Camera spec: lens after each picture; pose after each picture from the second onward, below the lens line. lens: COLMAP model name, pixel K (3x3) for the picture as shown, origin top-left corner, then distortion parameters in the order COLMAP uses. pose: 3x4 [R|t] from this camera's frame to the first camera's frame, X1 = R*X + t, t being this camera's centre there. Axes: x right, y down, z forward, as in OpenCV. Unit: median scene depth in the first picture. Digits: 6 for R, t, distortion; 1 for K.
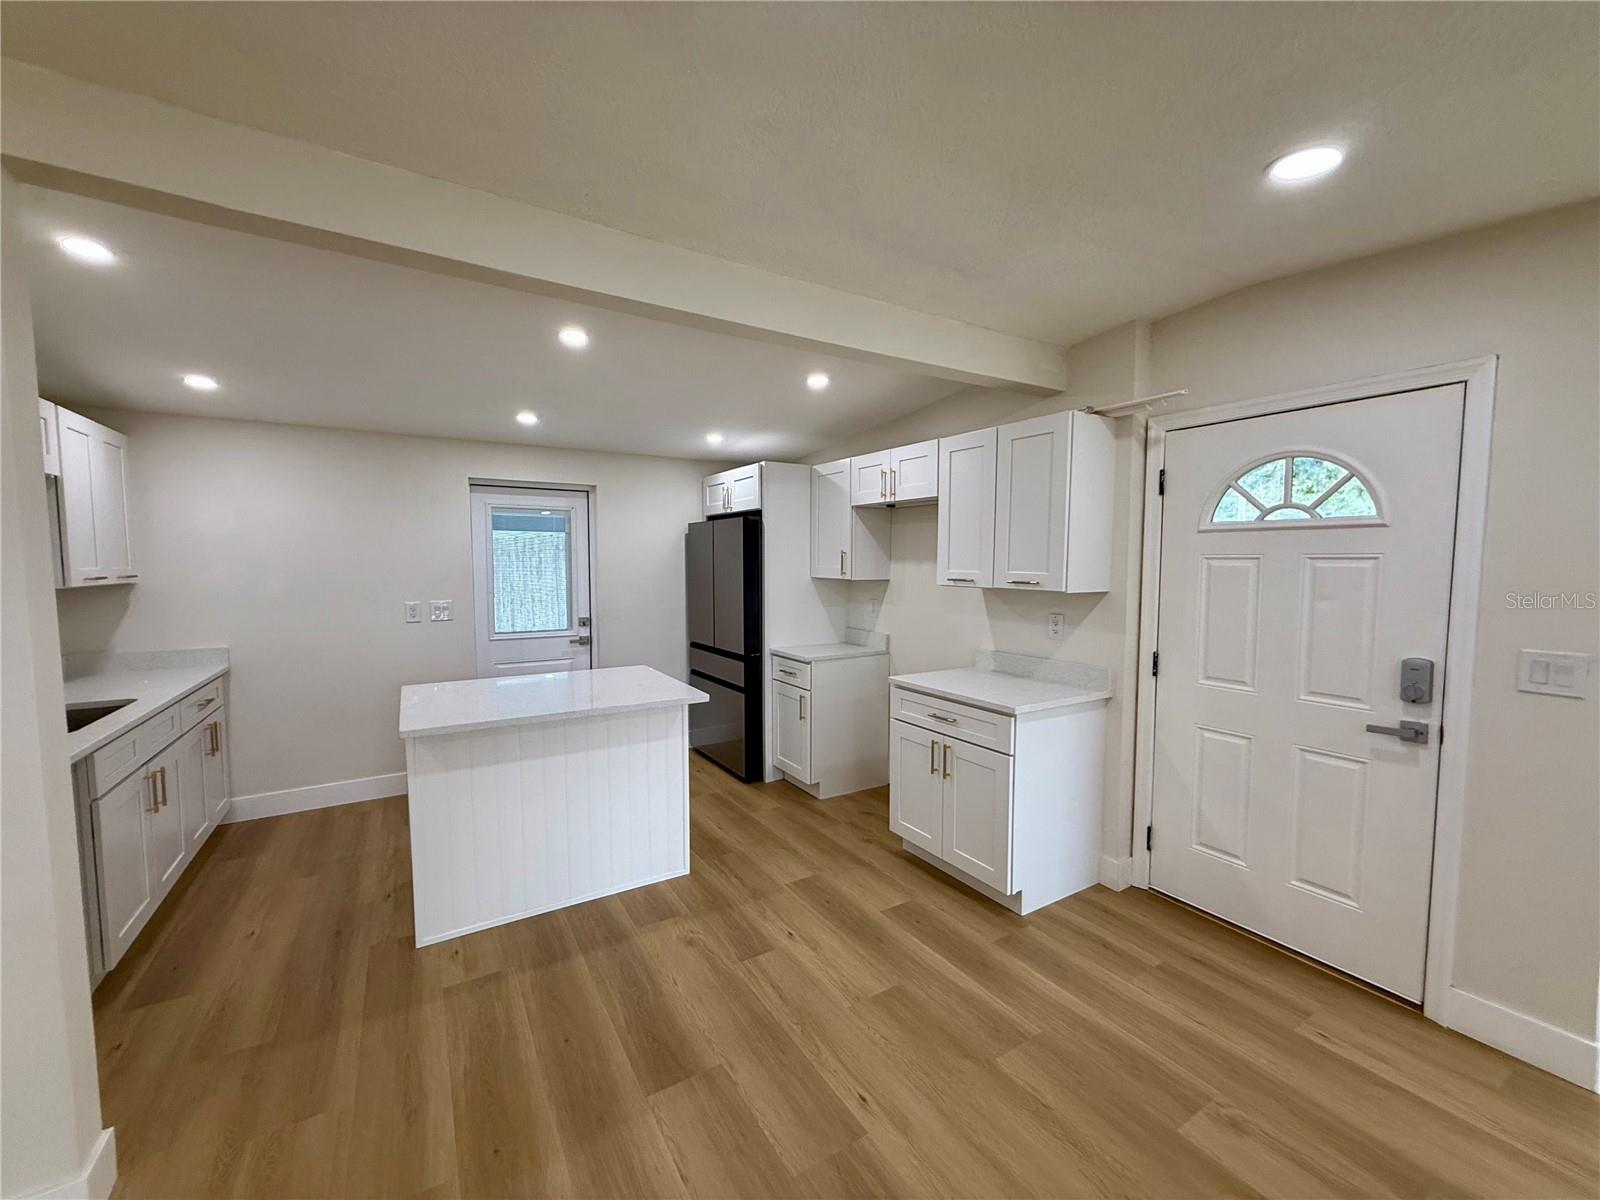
lens RADIAL K [[636.3, 0, 794.1], [0, 636.3, 601.6], [0, 0, 1]] dist [-0.000497, -0.000054]
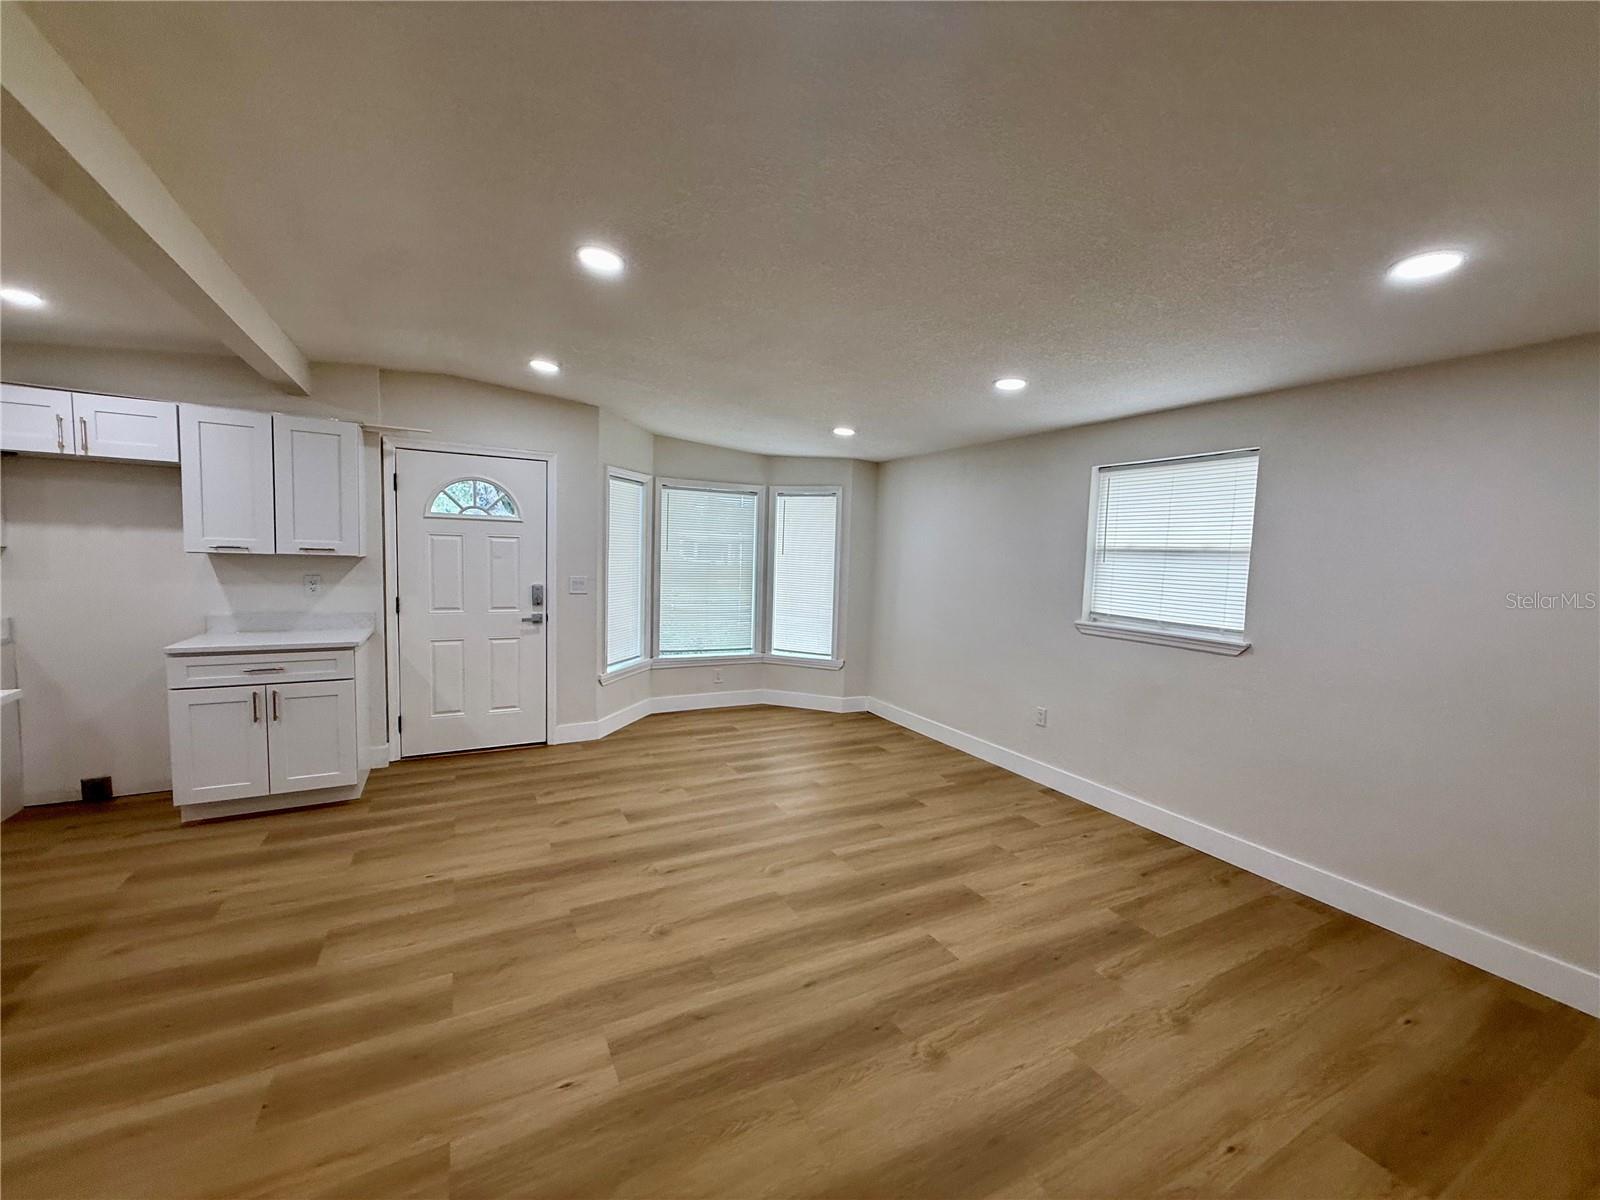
lens RADIAL K [[635.5, 0, 792.8], [0, 635.5, 603.3], [0, 0, 1]] dist [0.000309, -0.000171]
pose [[0.062350, -0.078596, 0.994955, -0.811033], [0.035826, 0.996428, 0.076467, 0.013252], [-0.997411, 0.030878, 0.064943, -0.010546]]
